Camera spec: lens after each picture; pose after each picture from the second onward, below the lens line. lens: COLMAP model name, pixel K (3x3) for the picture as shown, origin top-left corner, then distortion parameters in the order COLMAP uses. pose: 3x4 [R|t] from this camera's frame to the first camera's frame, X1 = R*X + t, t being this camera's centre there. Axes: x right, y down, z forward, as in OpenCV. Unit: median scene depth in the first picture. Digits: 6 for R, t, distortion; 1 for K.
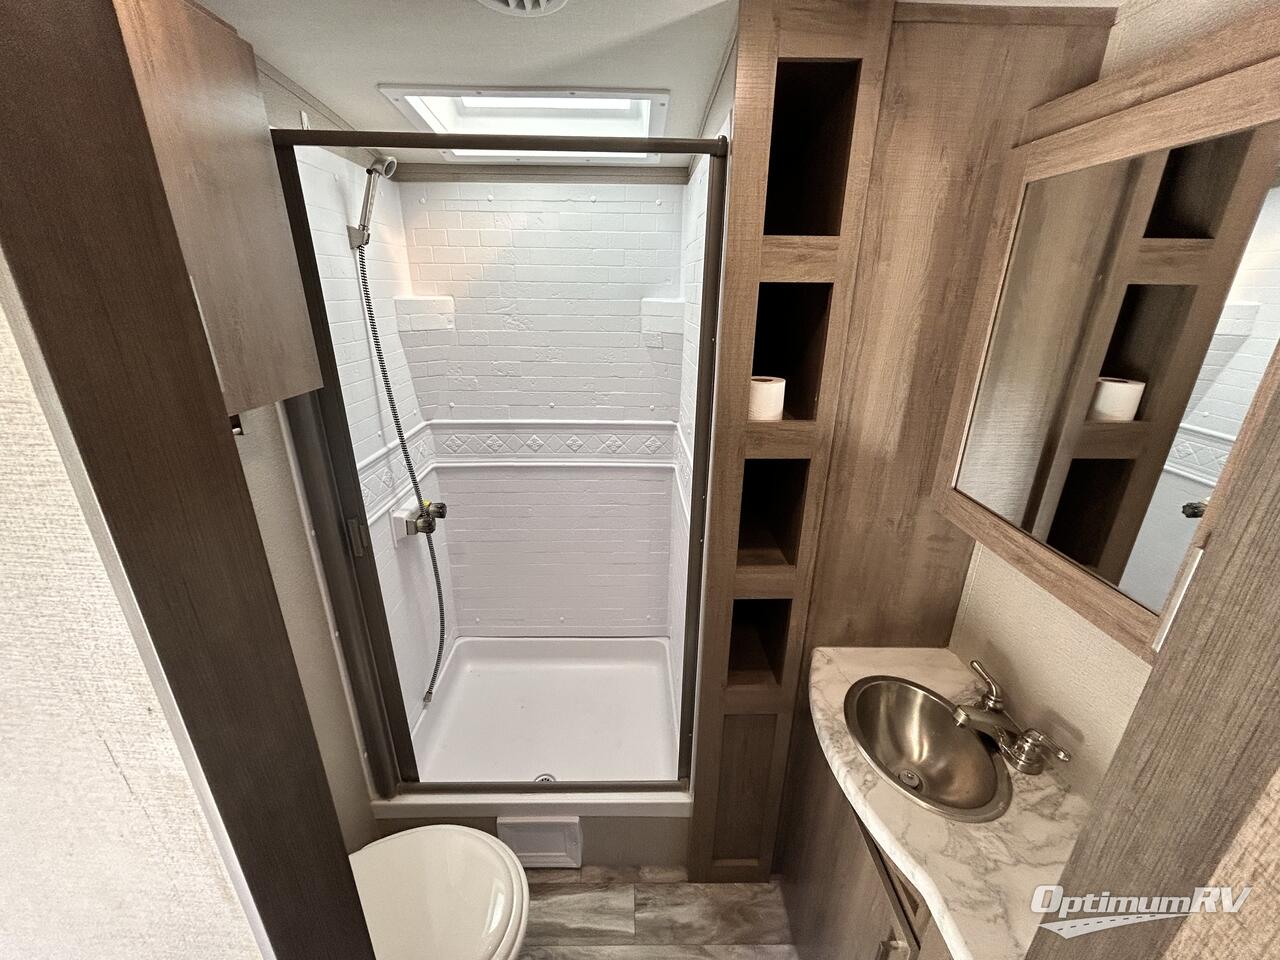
lens RADIAL K [[517.5, 0, 636.6], [0, 517.5, 481.0], [0, 0, 1]] dist [-0.001109, 0.001015]
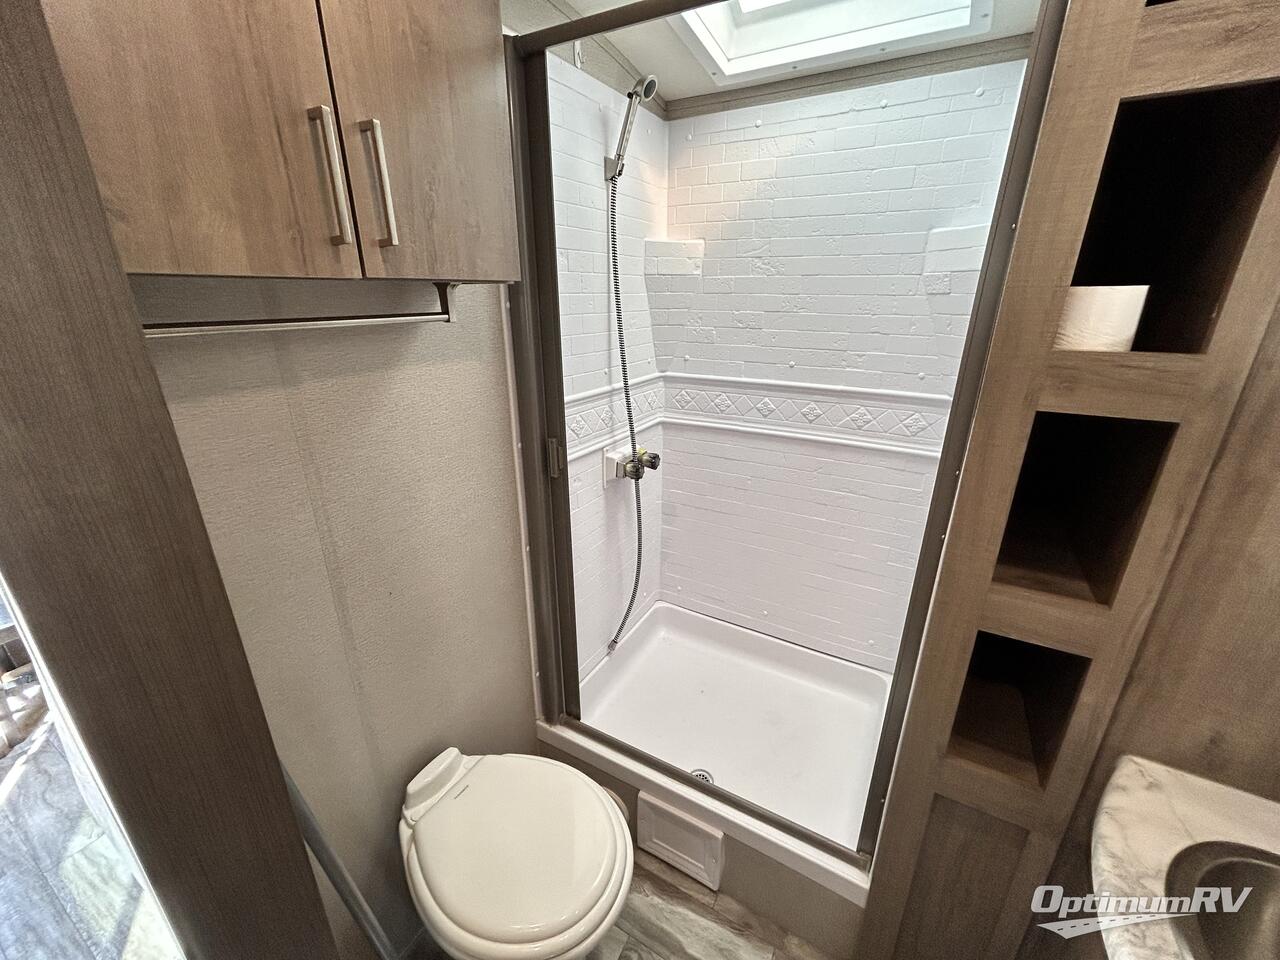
lens RADIAL K [[517.5, 0, 636.6], [0, 517.5, 481.0], [0, 0, 1]] dist [-0.001109, 0.001015]
pose [[0.860017, 0.168798, -0.481537, 0.090822], [-0.173205, 0.984239, 0.035674, 0.086359], [0.479970, 0.052725, 0.875699, 0.183921]]
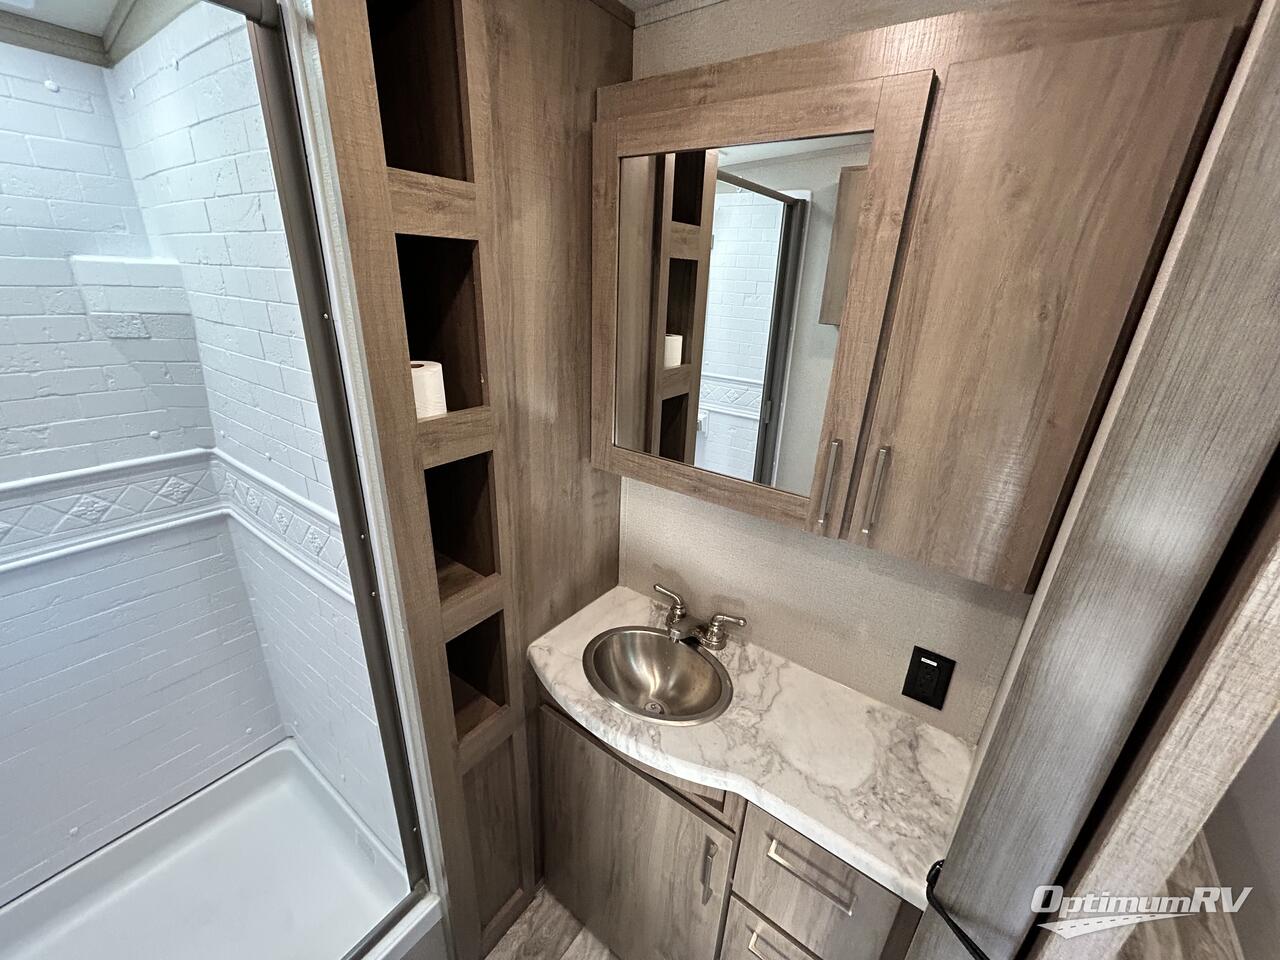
lens RADIAL K [[515.8, 0, 636.0], [0, 515.8, 479.9], [0, 0, 1]] dist [-0.002682, 0.000375]
pose [[0.600548, -0.277671, 0.749827, -0.149713], [0.249370, 0.956035, 0.154308, -0.057180], [-0.759708, 0.094315, 0.643388, 0.226766]]
